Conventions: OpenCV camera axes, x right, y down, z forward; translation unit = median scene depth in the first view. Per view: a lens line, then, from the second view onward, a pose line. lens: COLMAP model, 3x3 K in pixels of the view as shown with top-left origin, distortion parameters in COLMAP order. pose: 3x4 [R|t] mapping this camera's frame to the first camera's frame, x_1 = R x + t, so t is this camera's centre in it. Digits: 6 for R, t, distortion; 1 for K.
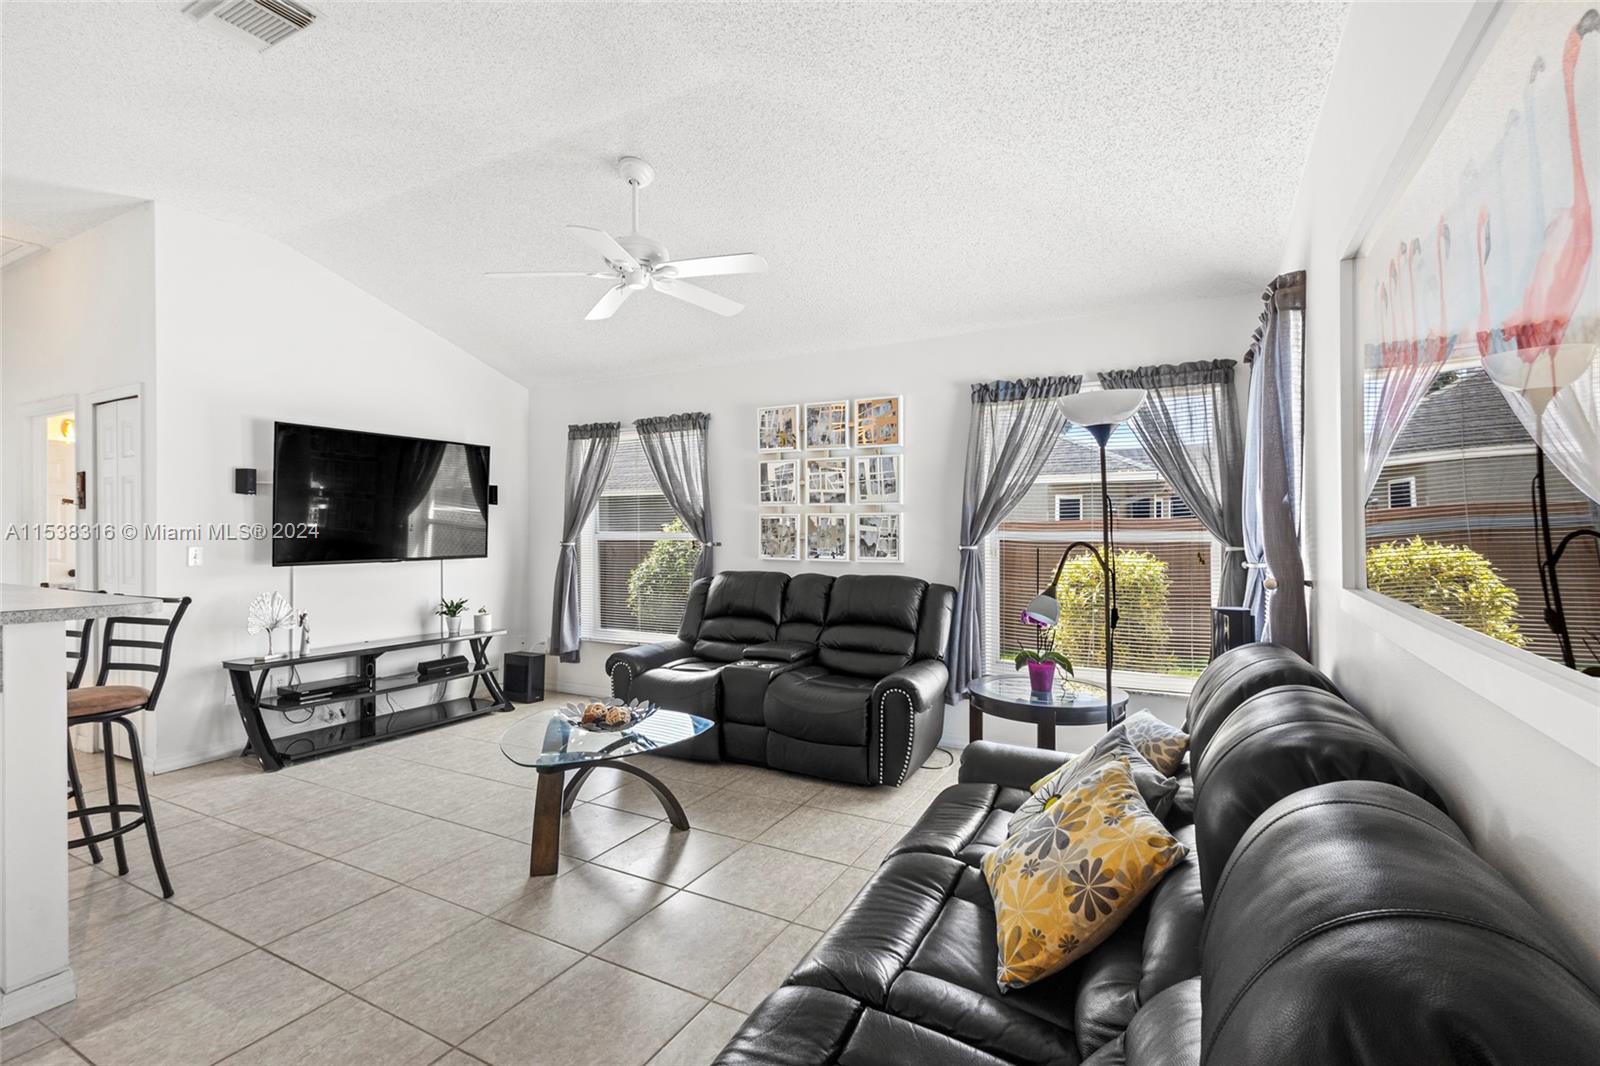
lens RADIAL K [[741.1, 0, 803.0], [0, 741.1, 533.4], [0, 0, 1]] dist [0.007242, 0.000593]
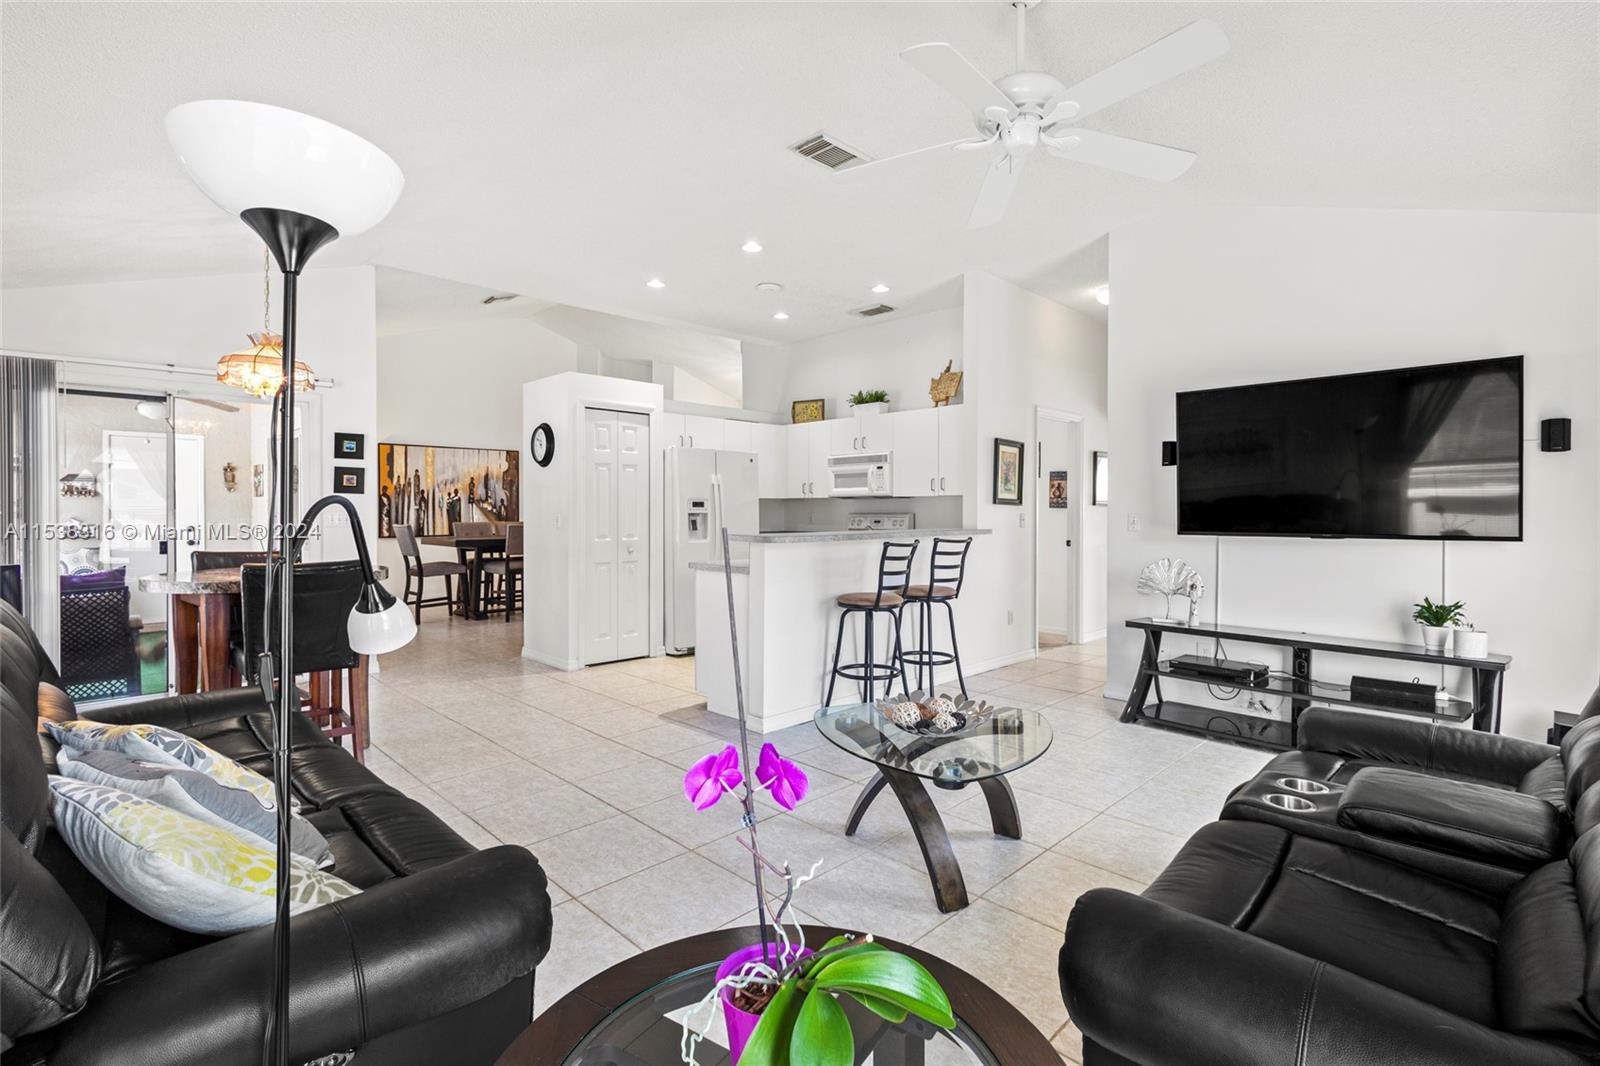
lens RADIAL K [[741.1, 0, 799.2], [0, 741.1, 517.8], [0, 0, 1]] dist [0.007242, 0.000593]
pose [[-0.294626, 0.010295, -0.955557, 0.422666], [-0.006156, 0.999901, 0.012670, 0.011593], [0.955593, 0.009615, -0.294533, 0.802839]]
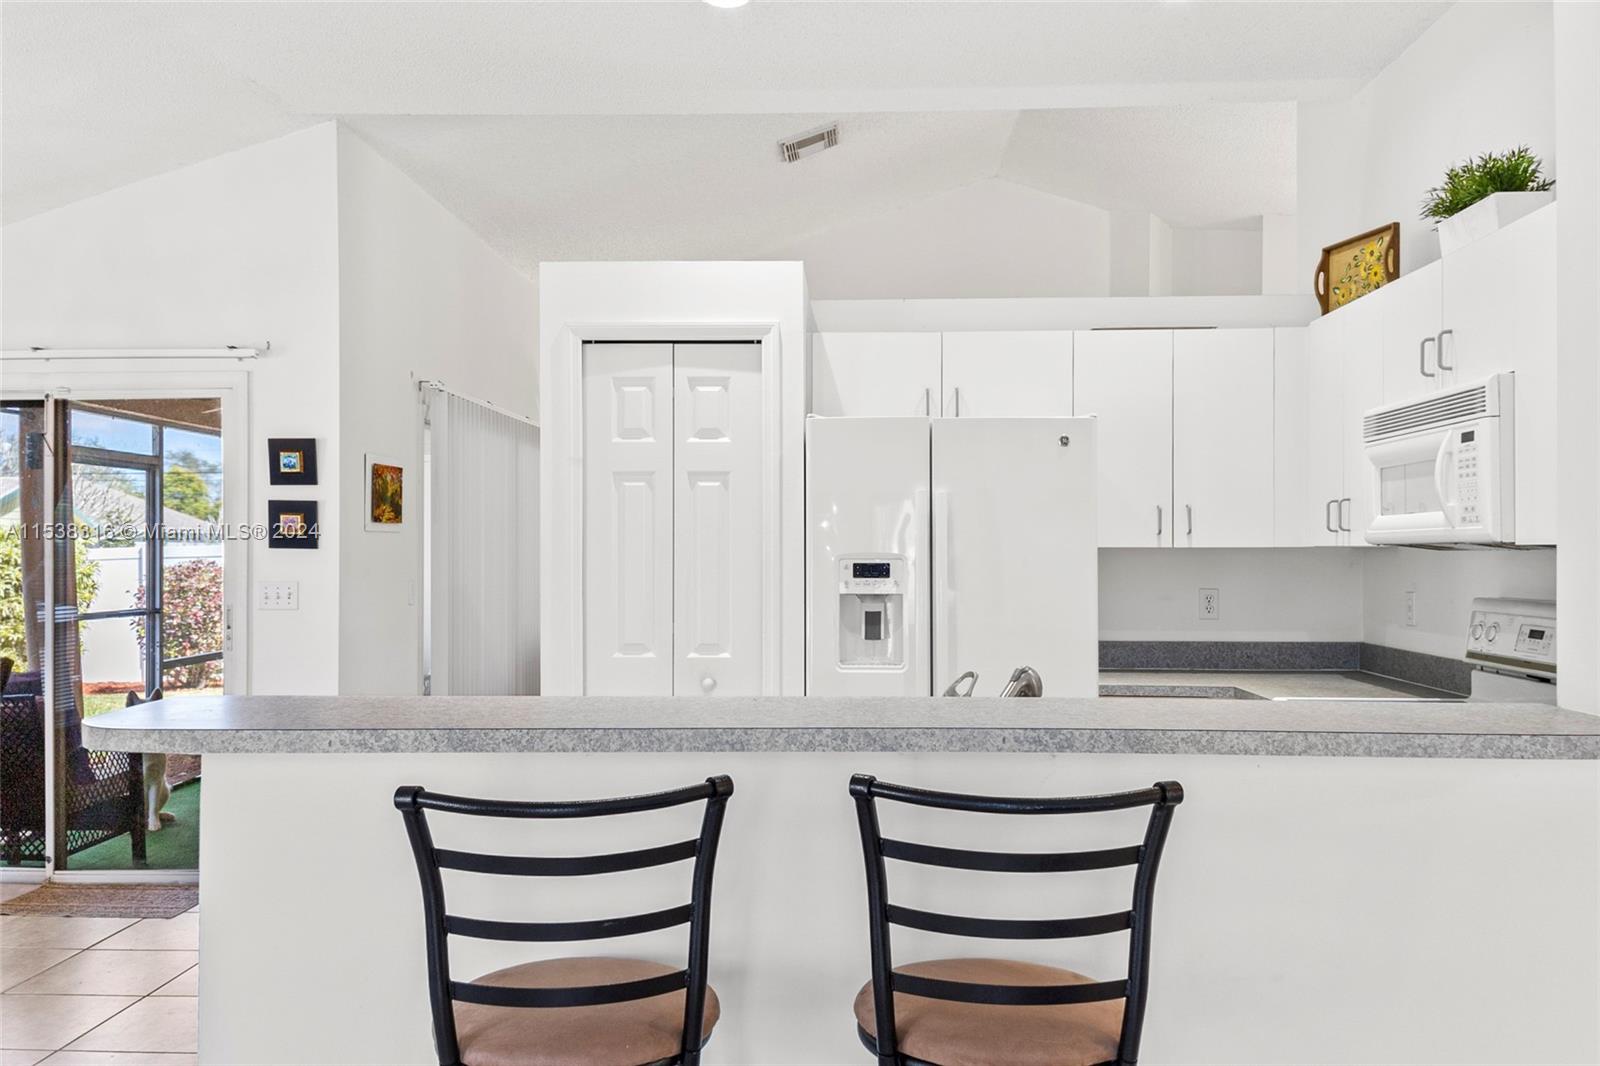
lens RADIAL K [[1303.5, 0, 806.3], [0, 1303.5, 560.3], [0, 0, 1]] dist [0.062532, -0.034432]
pose [[-0.893980, 0.005220, -0.448076, -0.447860], [-0.000429, 0.999922, 0.012503, -0.014181], [0.448106, 0.011370, -0.893908, 1.006327]]
